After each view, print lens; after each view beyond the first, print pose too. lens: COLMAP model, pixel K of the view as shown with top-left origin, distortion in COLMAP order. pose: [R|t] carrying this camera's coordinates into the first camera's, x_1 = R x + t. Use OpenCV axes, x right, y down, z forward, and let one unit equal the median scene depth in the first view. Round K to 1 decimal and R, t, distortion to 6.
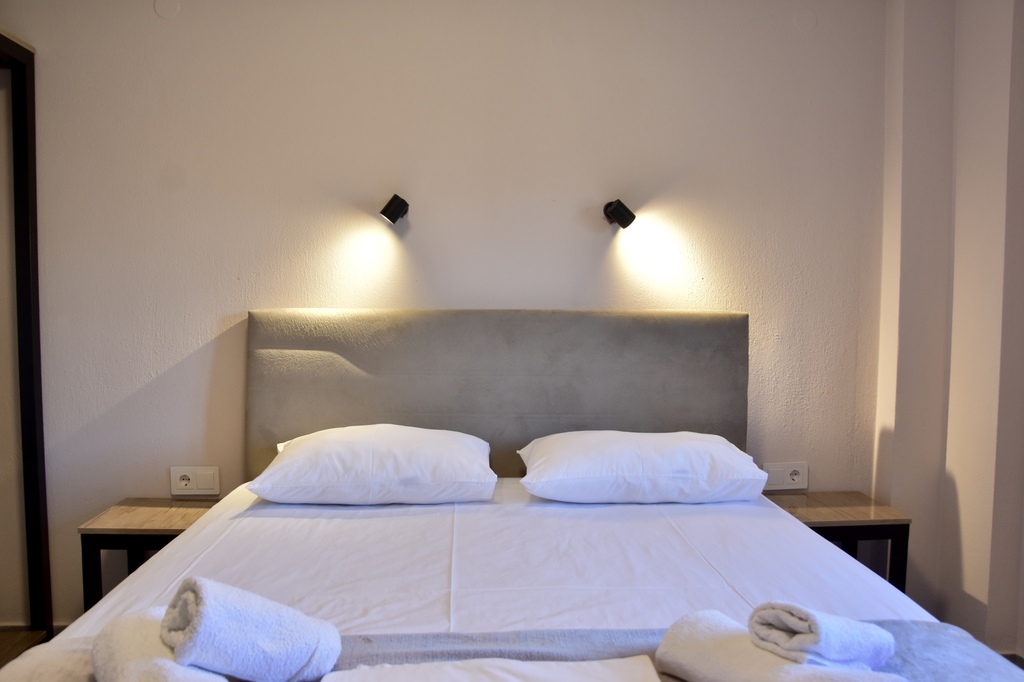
lens RADIAL K [[820.8, 0, 512.3], [0, 820.8, 335.9], [0, 0, 1]] dist [-0.156747, 0.129581]
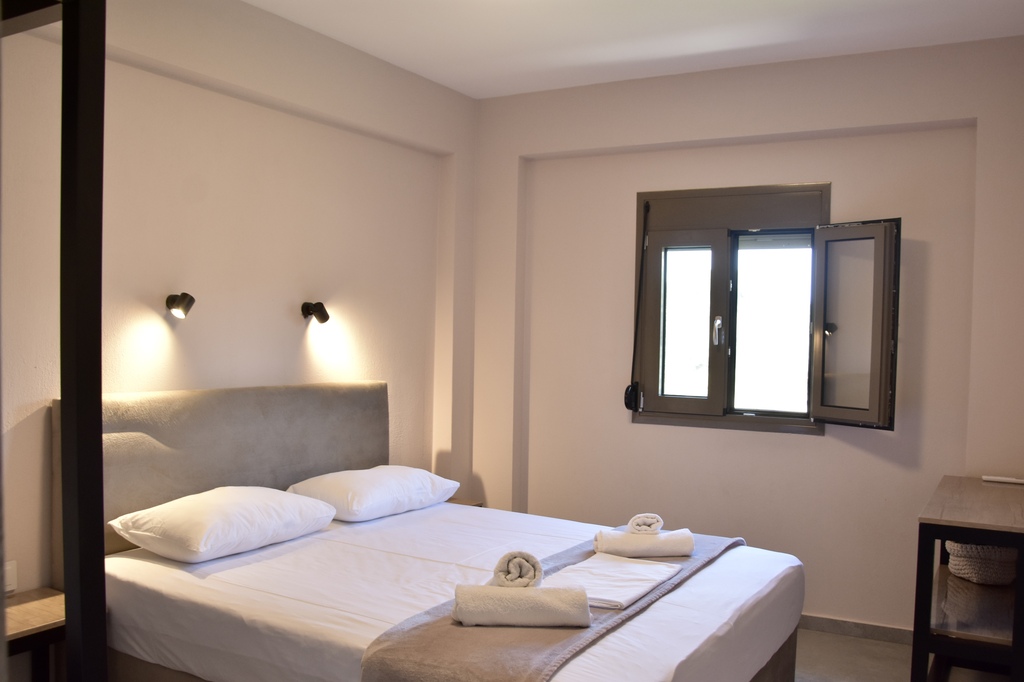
lens RADIAL K [[820.8, 0, 514.8], [0, 820.8, 348.2], [0, 0, 1]] dist [-0.156747, 0.129581]
pose [[0.583380, -0.006804, 0.812171, -0.807273], [0.039955, 0.998995, -0.020331, -0.052292], [-0.811216, 0.044310, 0.583066, -0.051759]]
